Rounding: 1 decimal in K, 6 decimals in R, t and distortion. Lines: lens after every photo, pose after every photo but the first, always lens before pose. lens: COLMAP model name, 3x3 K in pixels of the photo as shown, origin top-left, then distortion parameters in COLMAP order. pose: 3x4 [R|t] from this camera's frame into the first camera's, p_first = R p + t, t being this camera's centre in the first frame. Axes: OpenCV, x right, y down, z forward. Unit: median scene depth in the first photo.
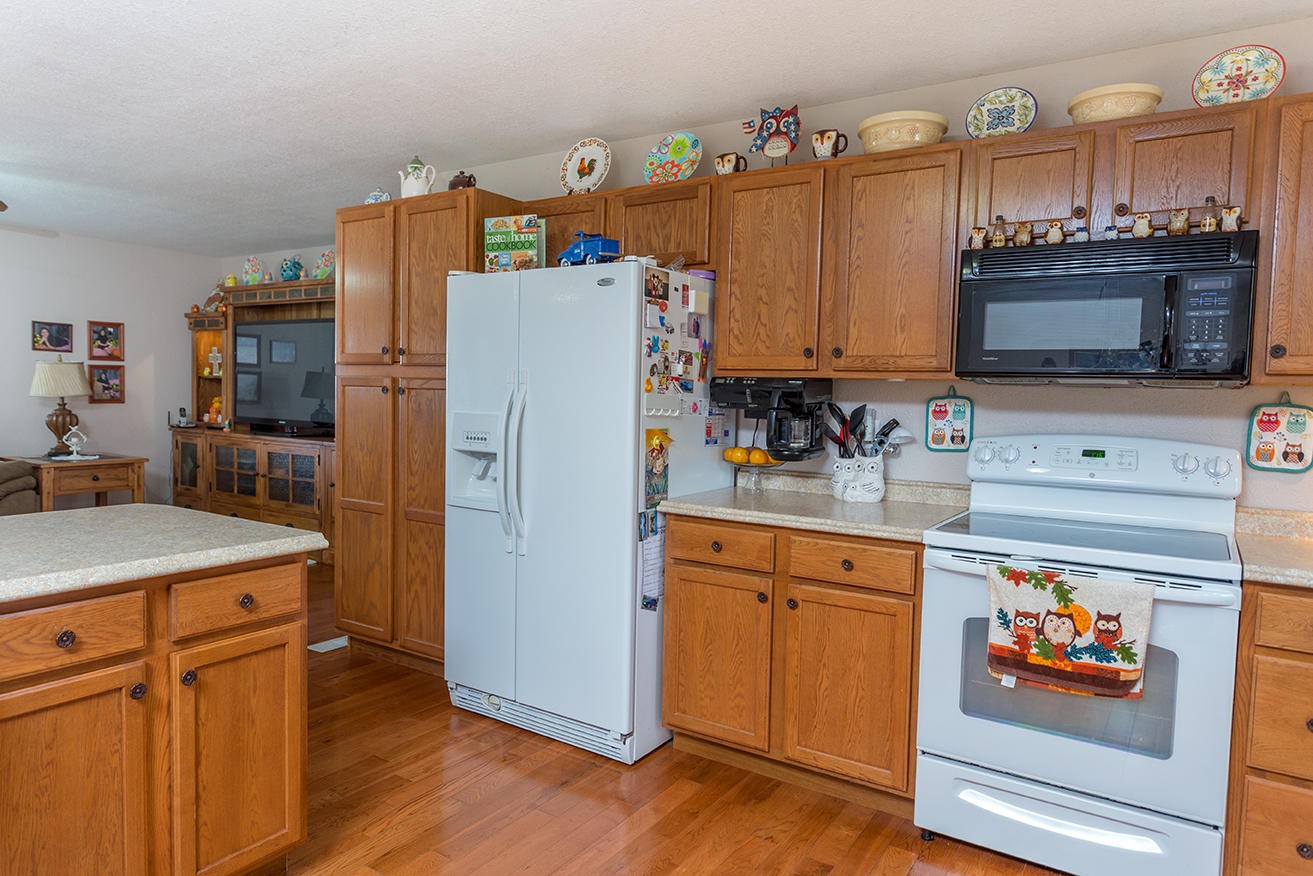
lens RADIAL K [[816.0, 0, 653.6], [0, 816.0, 442.7], [0, 0, 1]] dist [0.001361, -0.000218]
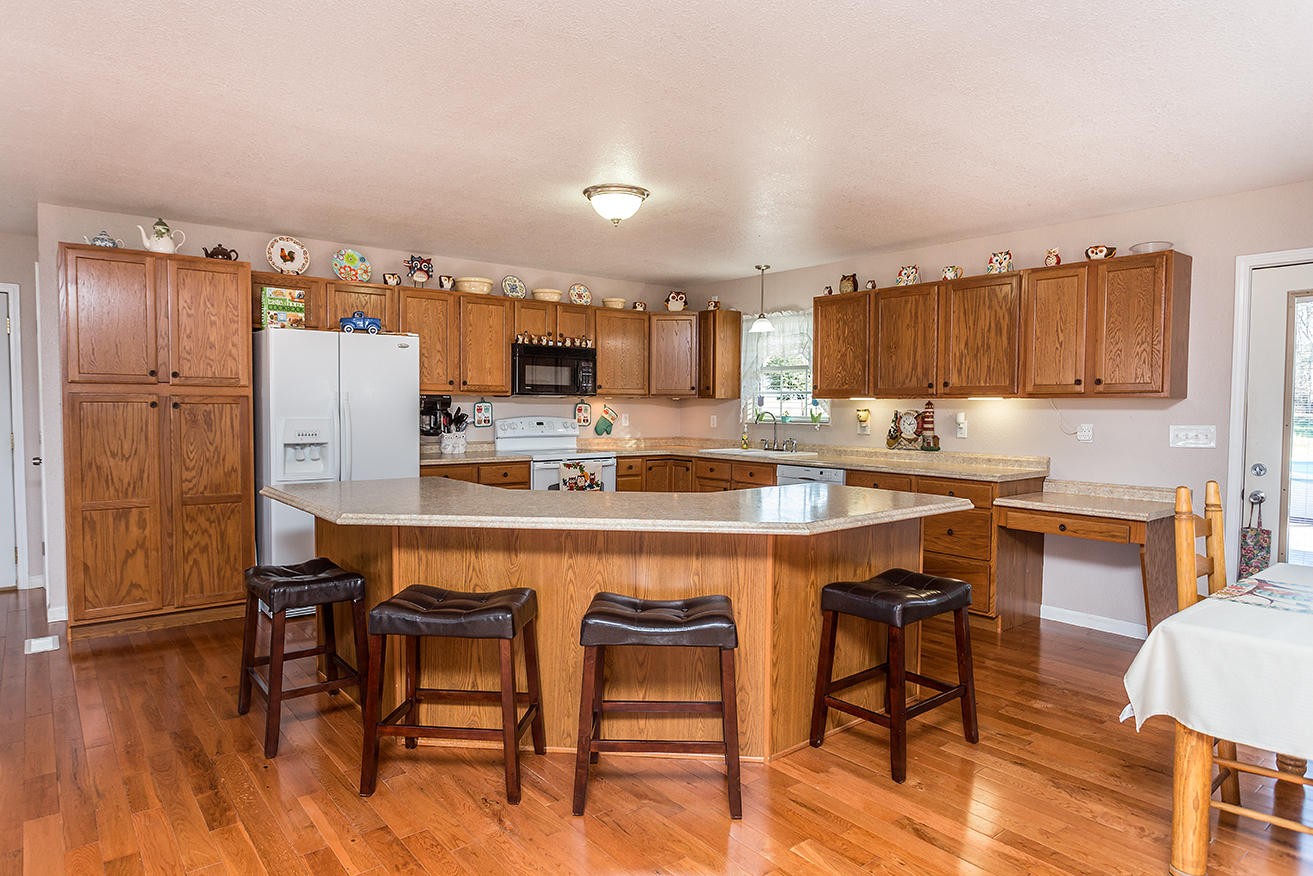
lens RADIAL K [[816.0, 0, 654.6], [0, 816.0, 439.5], [0, 0, 1]] dist [0.001361, -0.000218]
pose [[0.306294, -0.062583, 0.949878, -1.295450], [0.056823, 0.997259, 0.047382, -0.027854], [-0.950240, 0.039462, 0.309011, -0.102463]]
